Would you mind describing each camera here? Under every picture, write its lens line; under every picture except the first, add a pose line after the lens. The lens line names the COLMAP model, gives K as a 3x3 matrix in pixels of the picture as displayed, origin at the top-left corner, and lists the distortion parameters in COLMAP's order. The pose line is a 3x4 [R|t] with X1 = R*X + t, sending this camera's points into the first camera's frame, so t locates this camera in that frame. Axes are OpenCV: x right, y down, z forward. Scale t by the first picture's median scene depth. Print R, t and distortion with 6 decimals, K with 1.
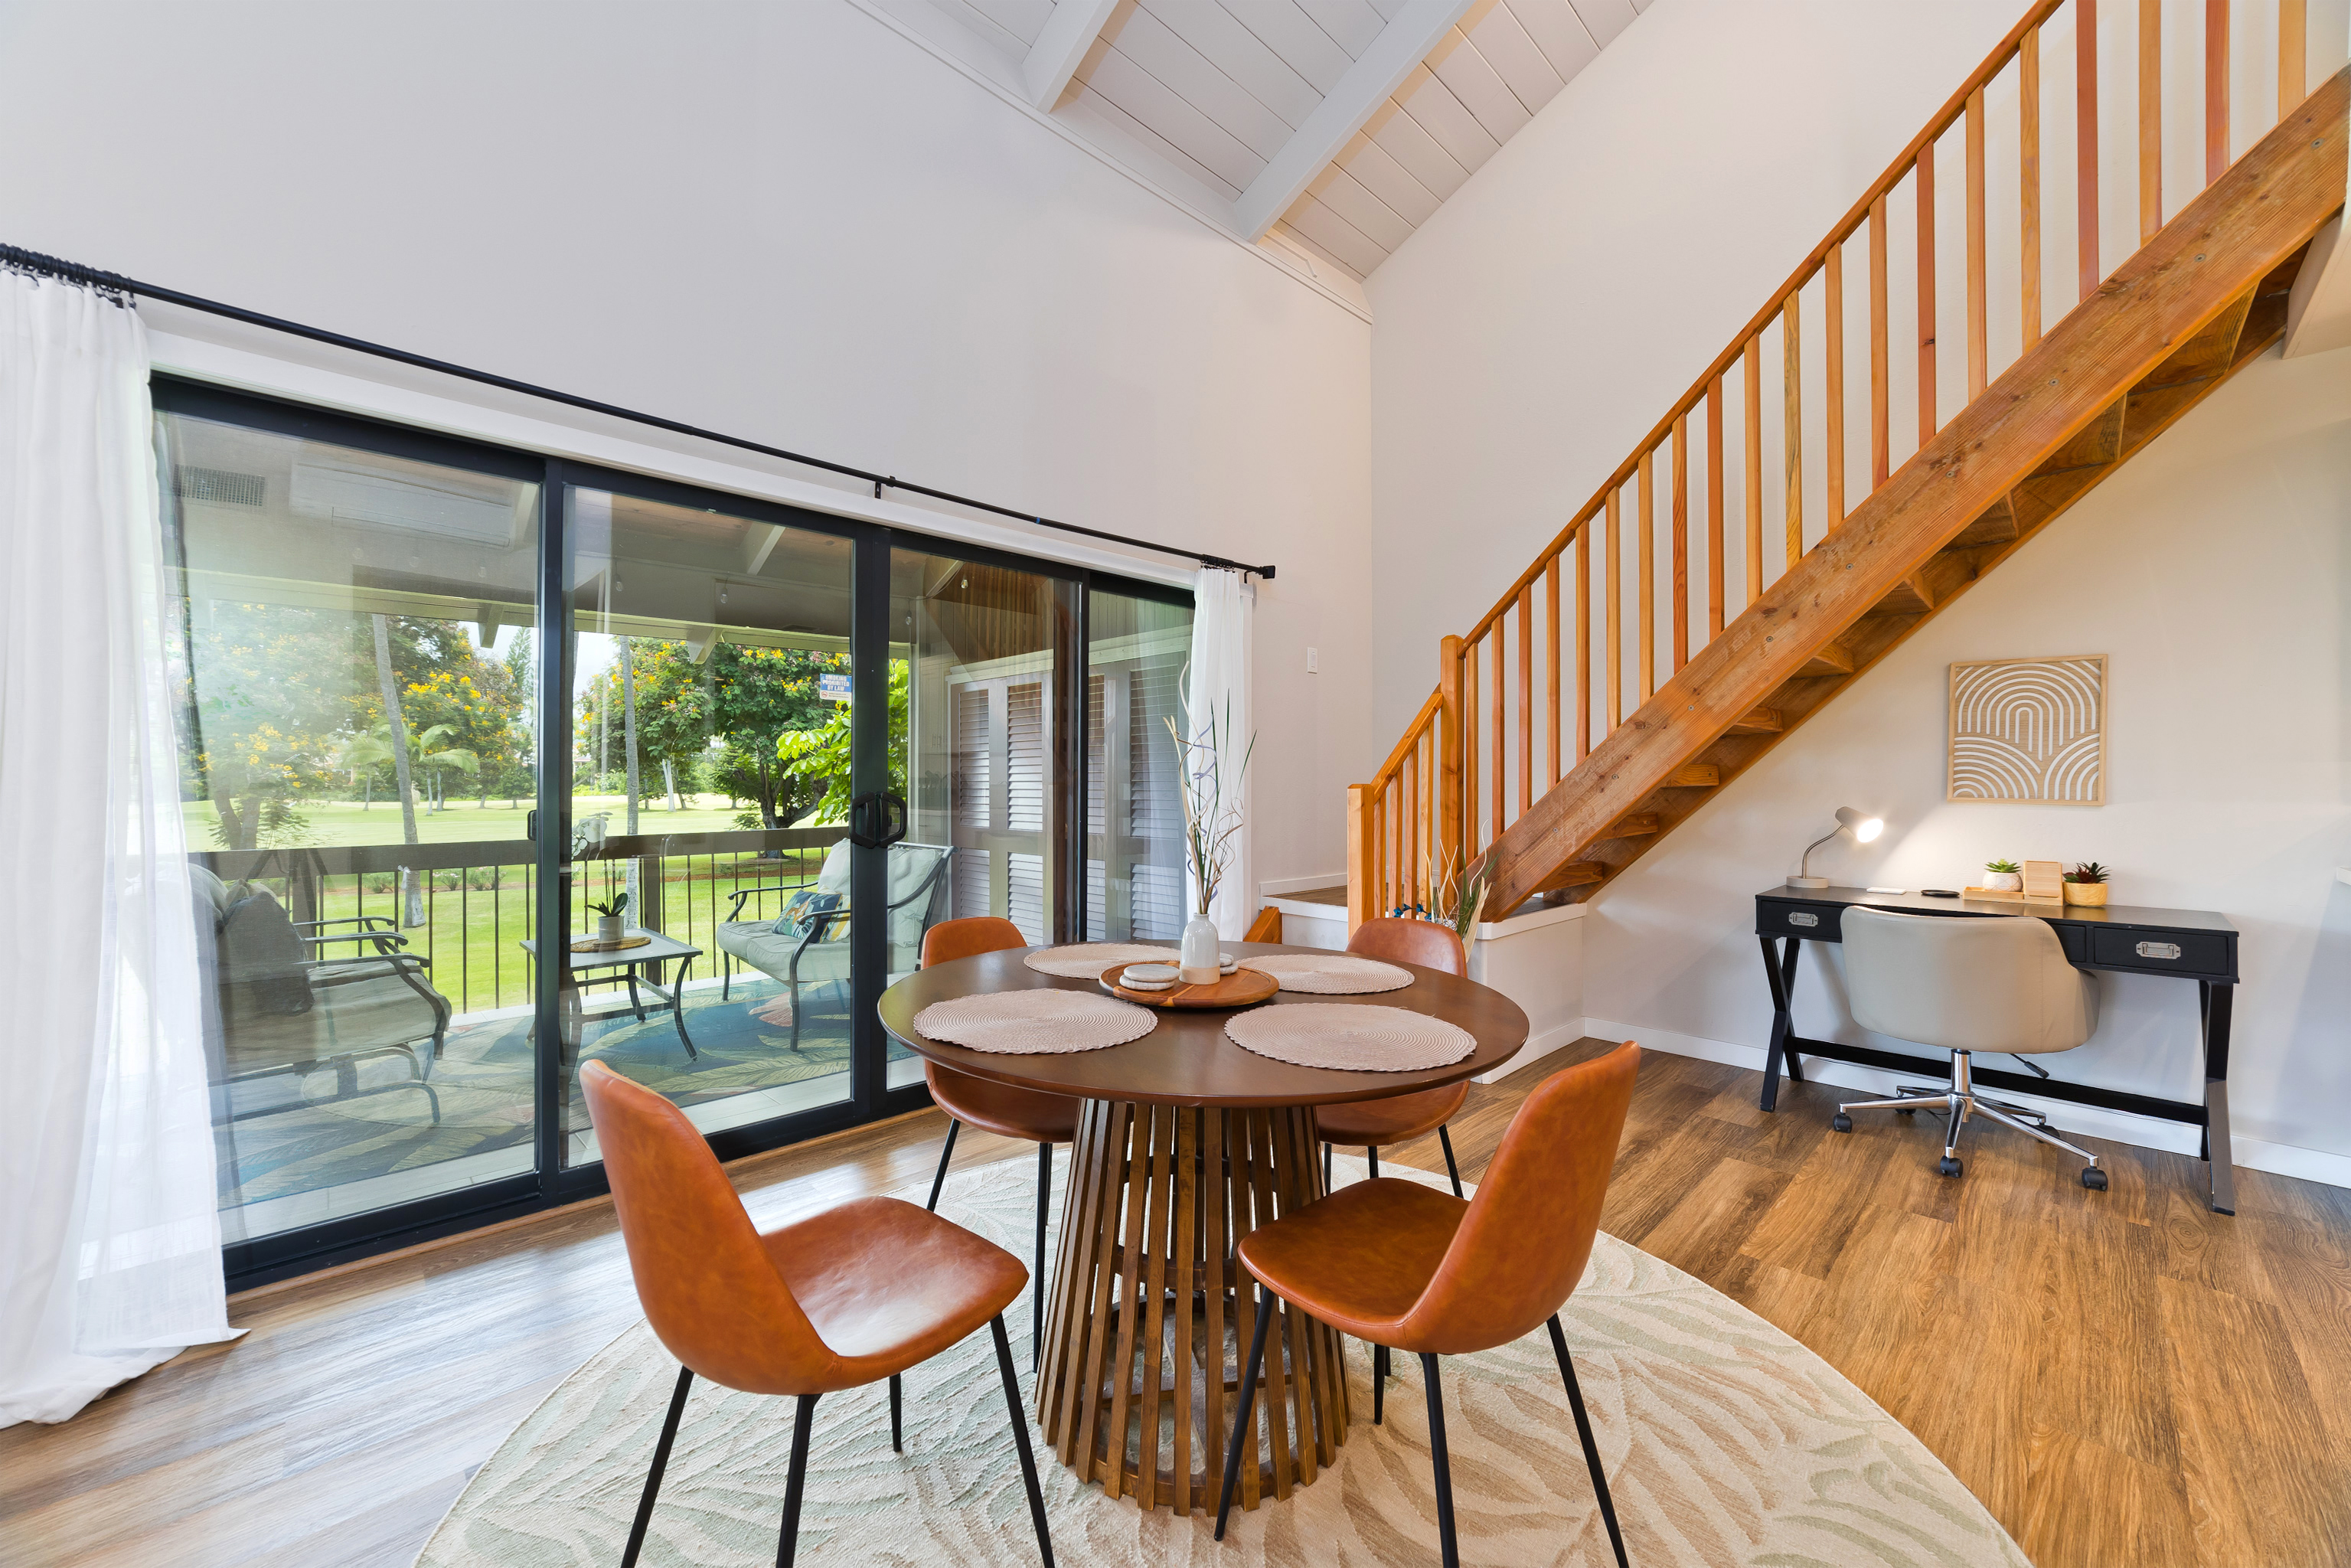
lens RADIAL K [[894.4, 0, 1166.9], [0, 894.4, 776.1], [0, 0, 1]] dist [-0.015203, 0.004503]
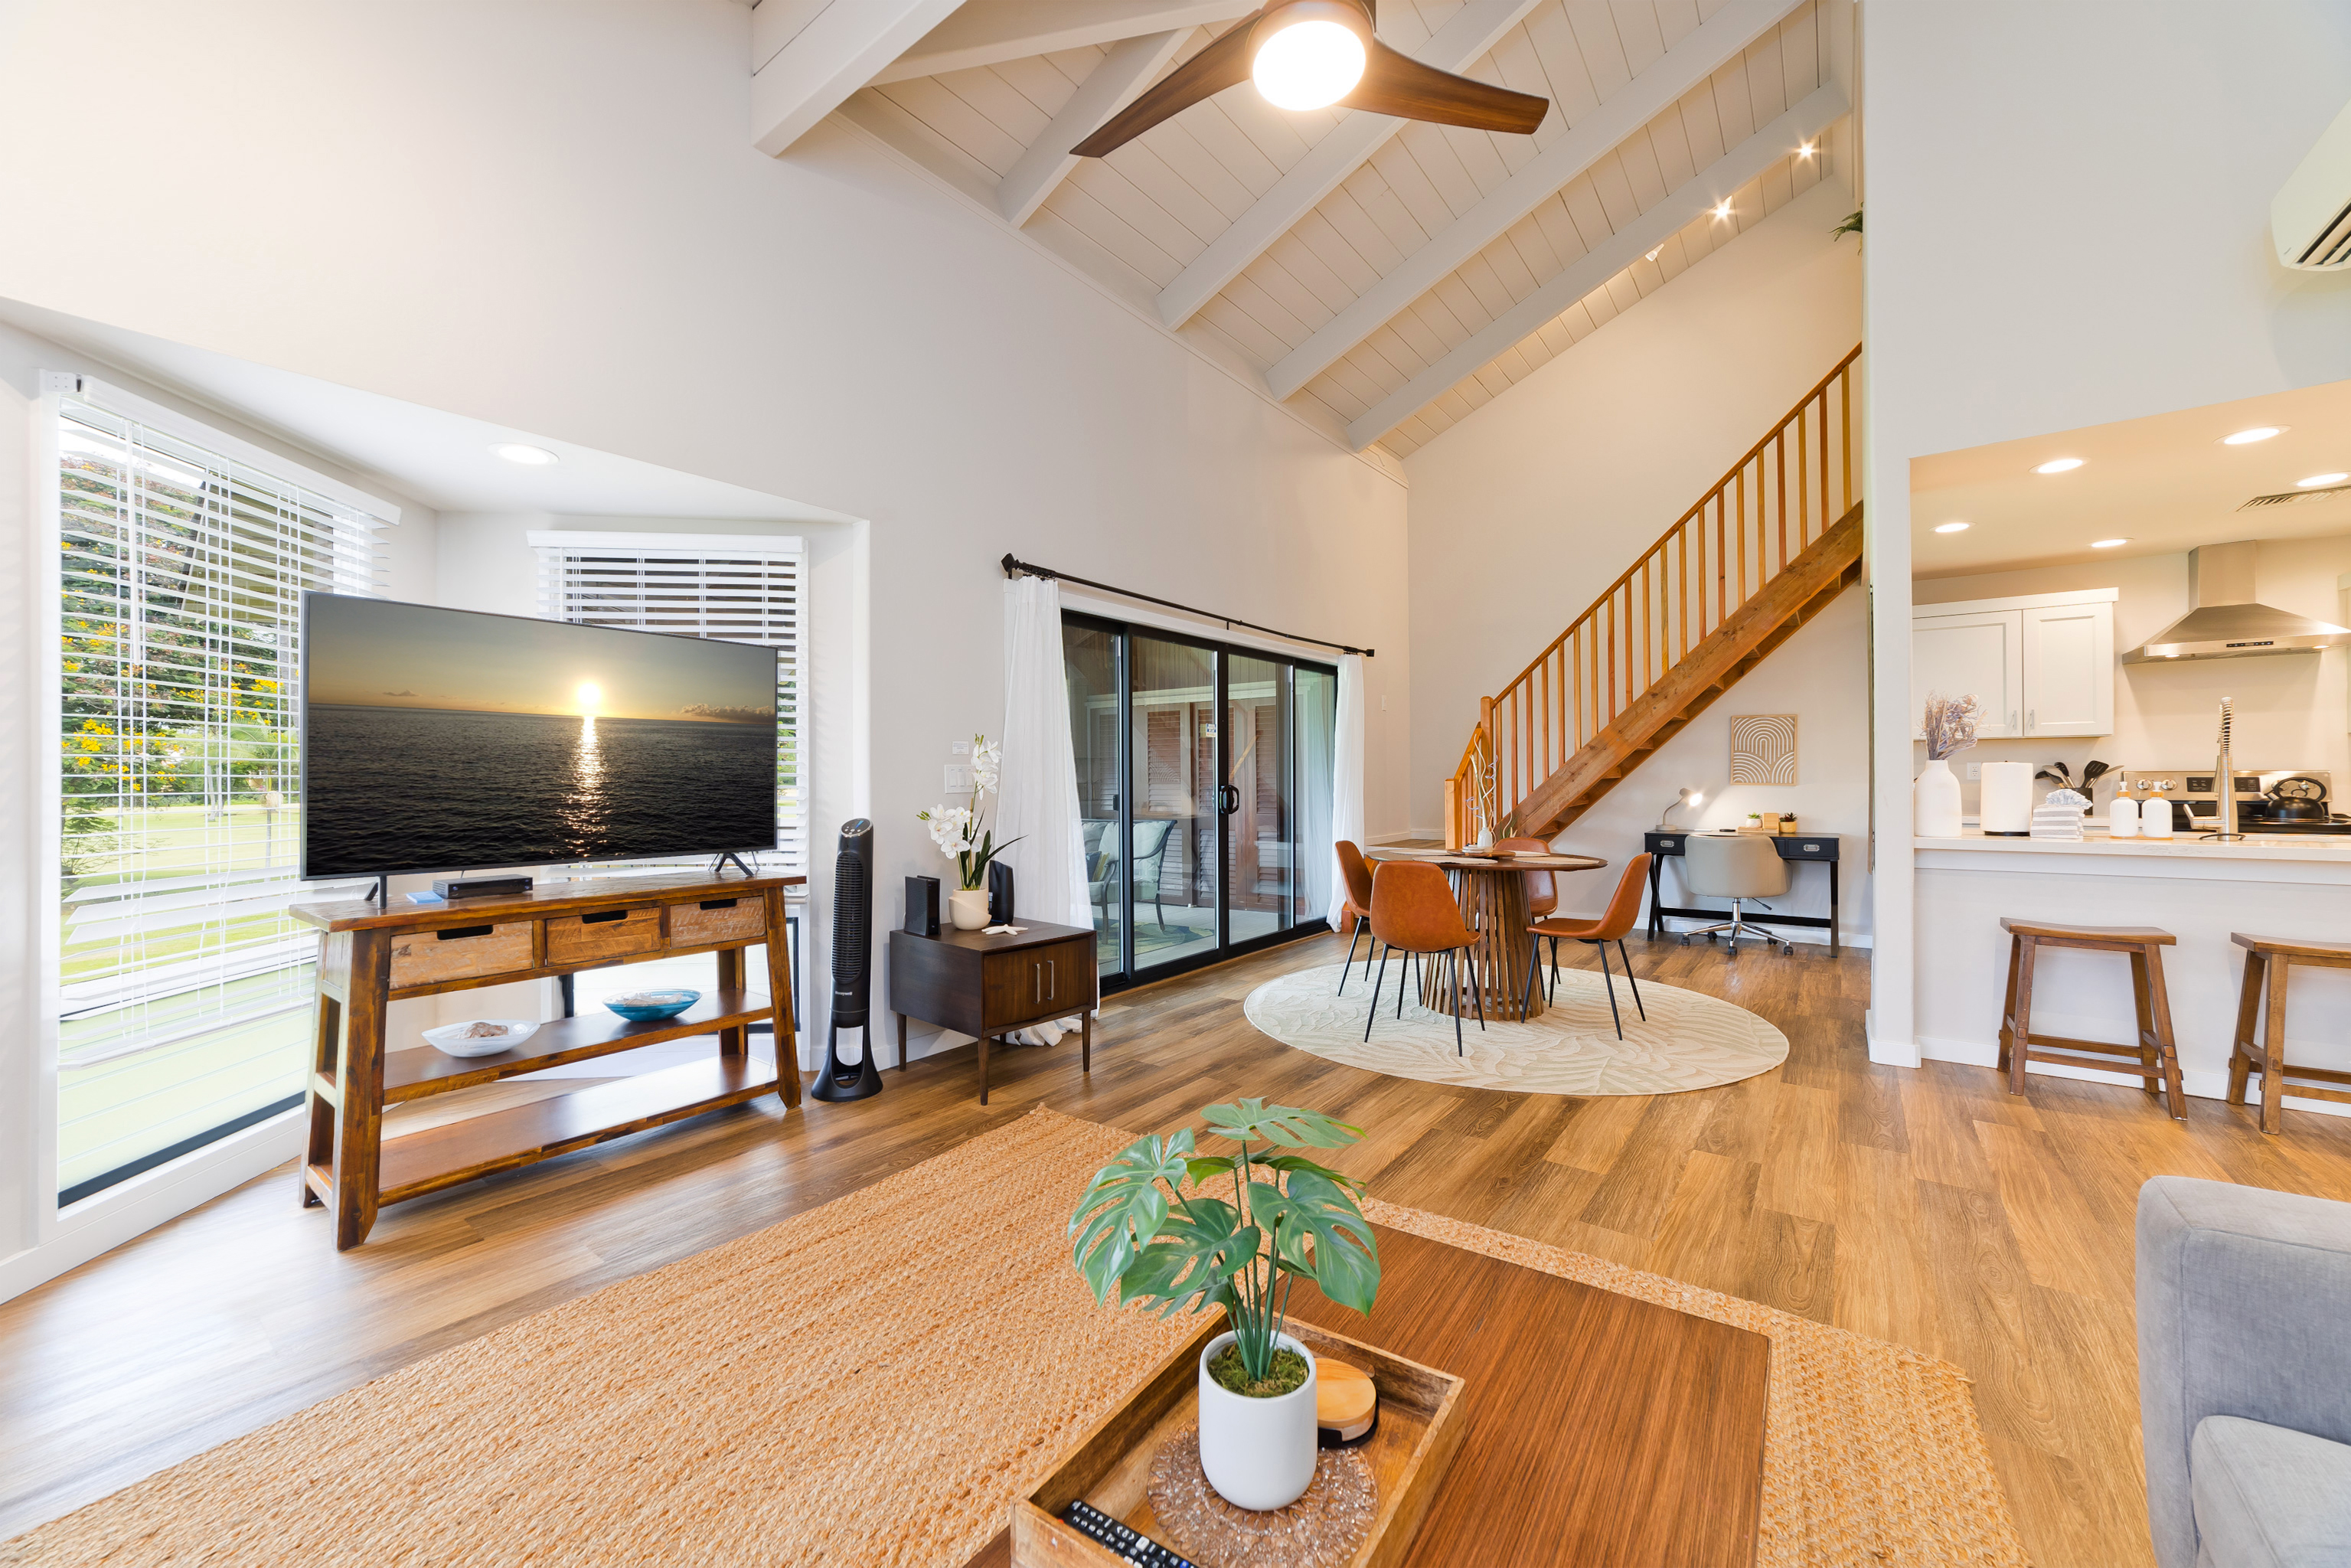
lens RADIAL K [[894.4, 0, 1182.6], [0, 894.4, 778.6], [0, 0, 1]] dist [-0.015203, 0.004503]
pose [[0.985983, -0.009337, 0.166584, -0.735632], [0.007831, 0.999922, 0.009693, -0.016629], [-0.166662, -0.008252, 0.985980, -0.846363]]
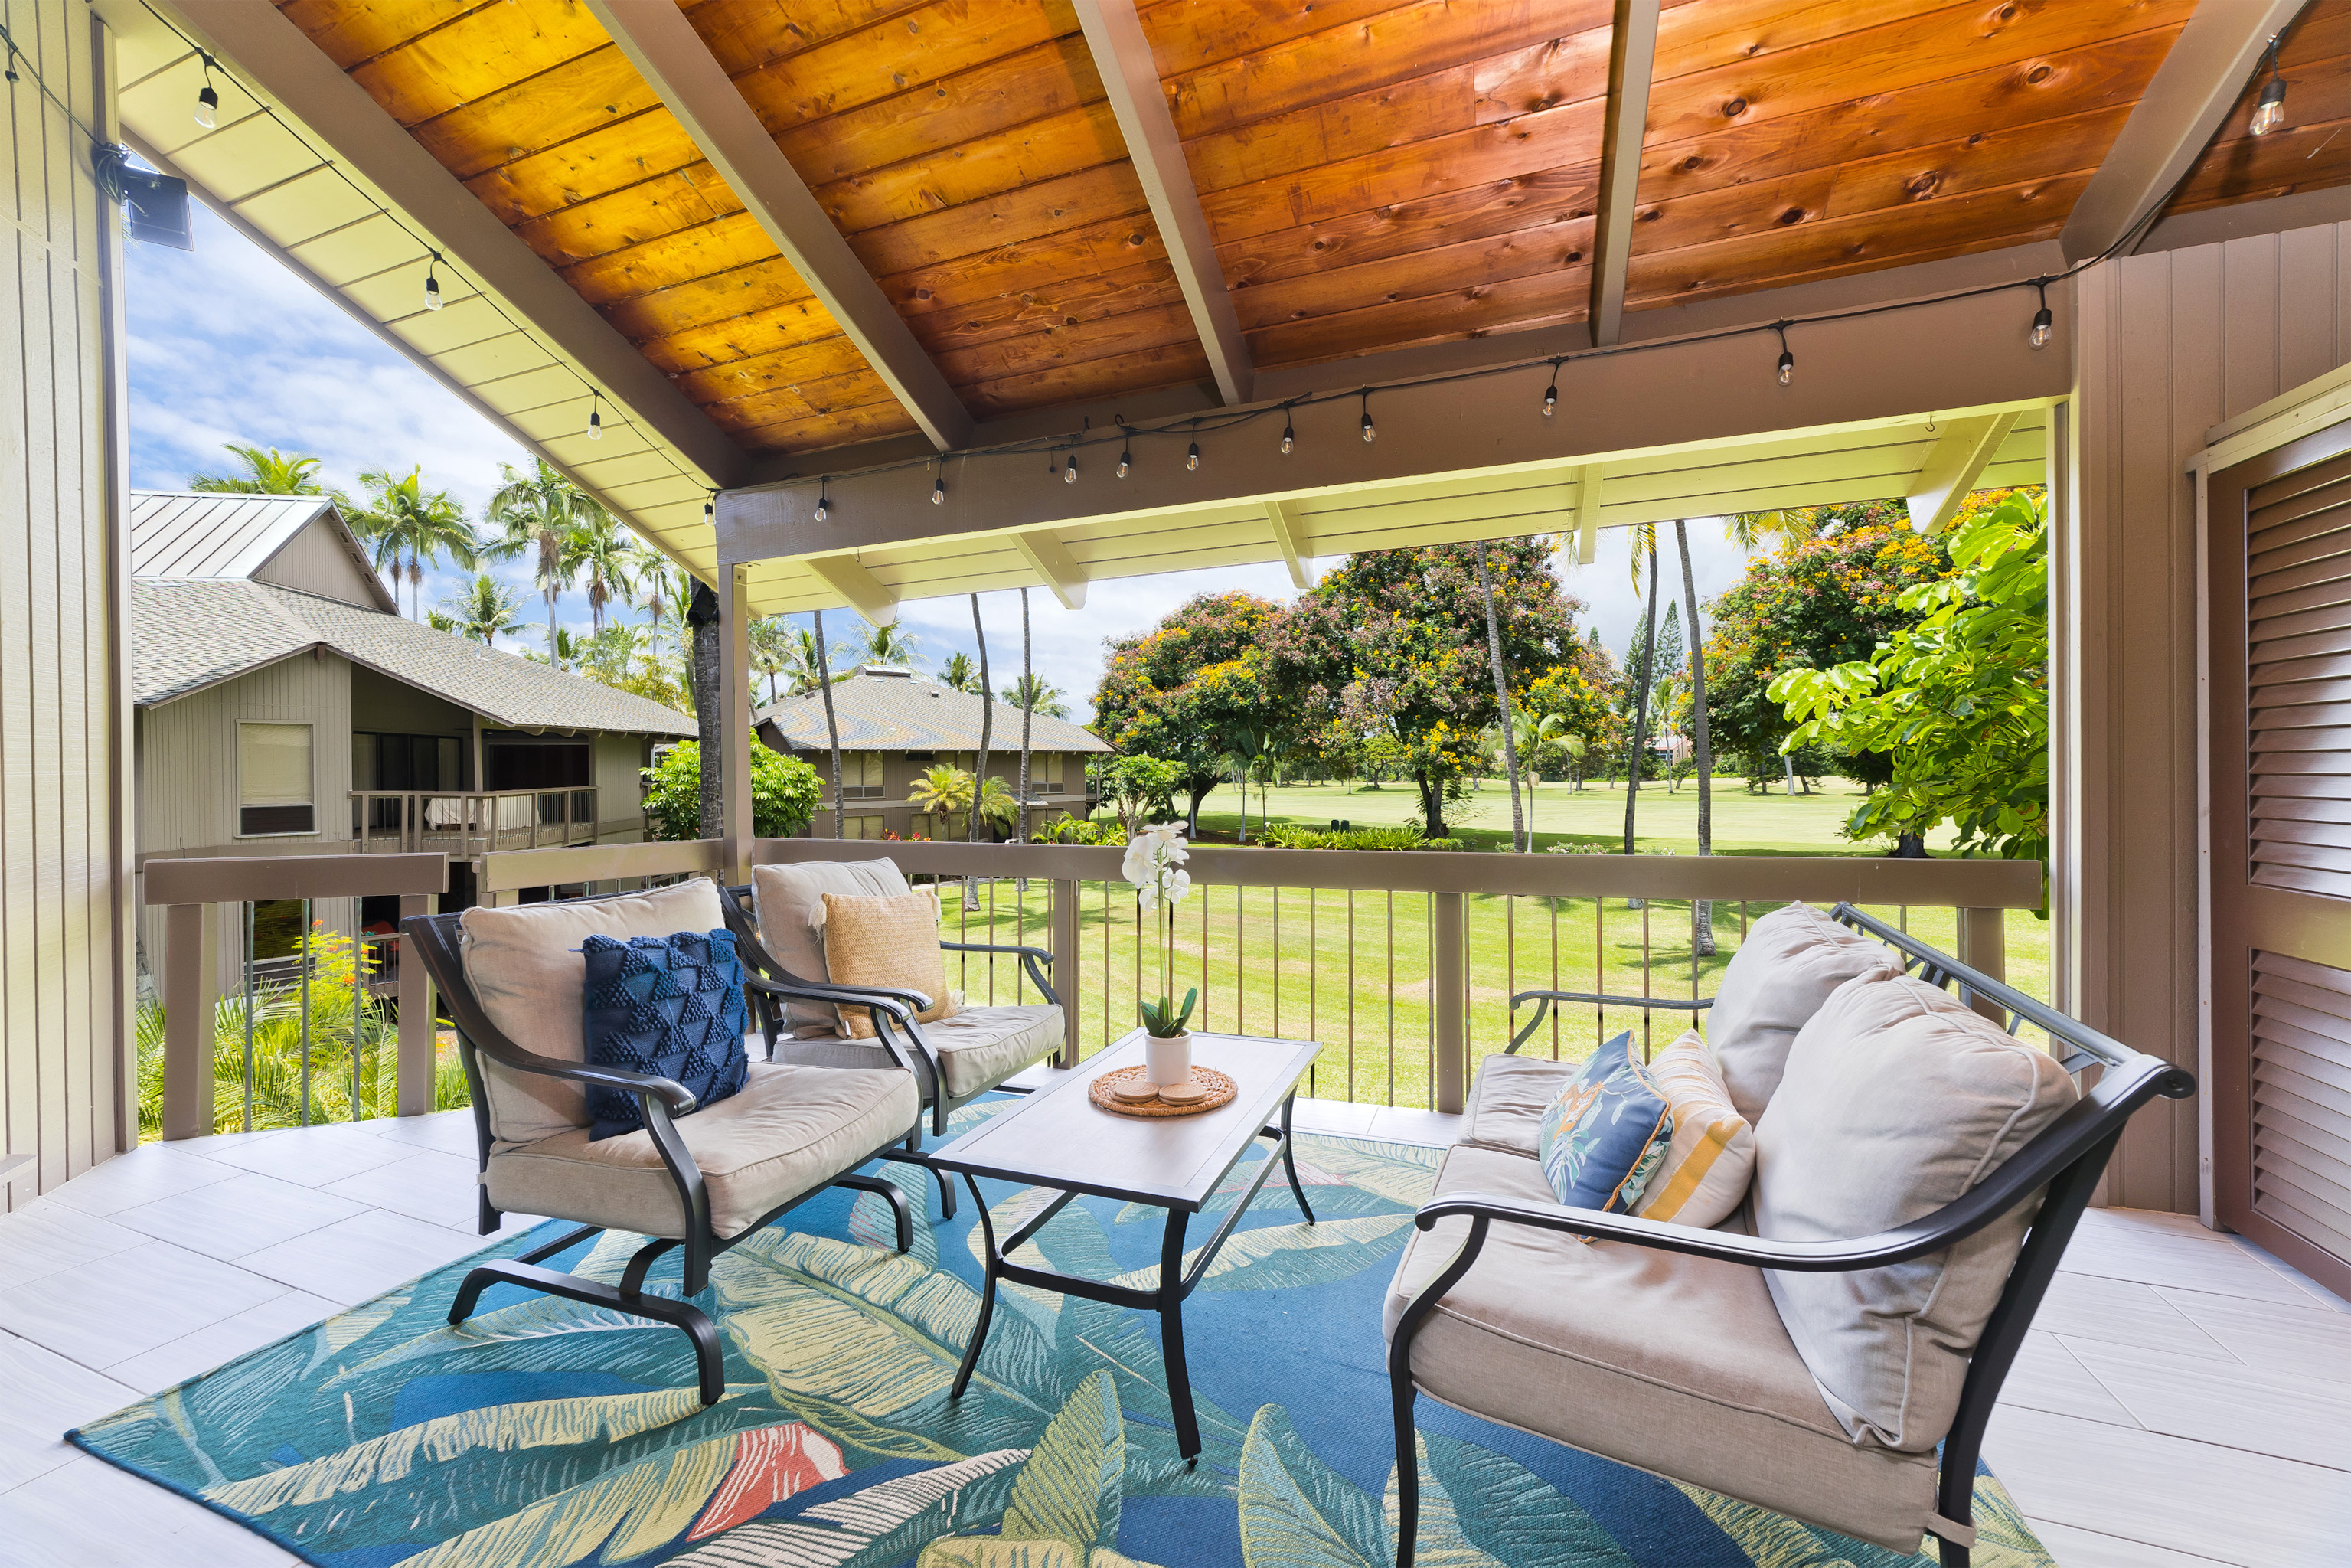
lens RADIAL K [[894.4, 0, 1179.4], [0, 894.4, 774.1], [0, 0, 1]] dist [-0.015203, 0.004503]
pose [[0.429574, -0.000898, -0.903031, -0.010214], [0.016567, 0.999839, 0.006887, 0.001636], [0.902880, -0.017919, 0.429519, 0.067288]]
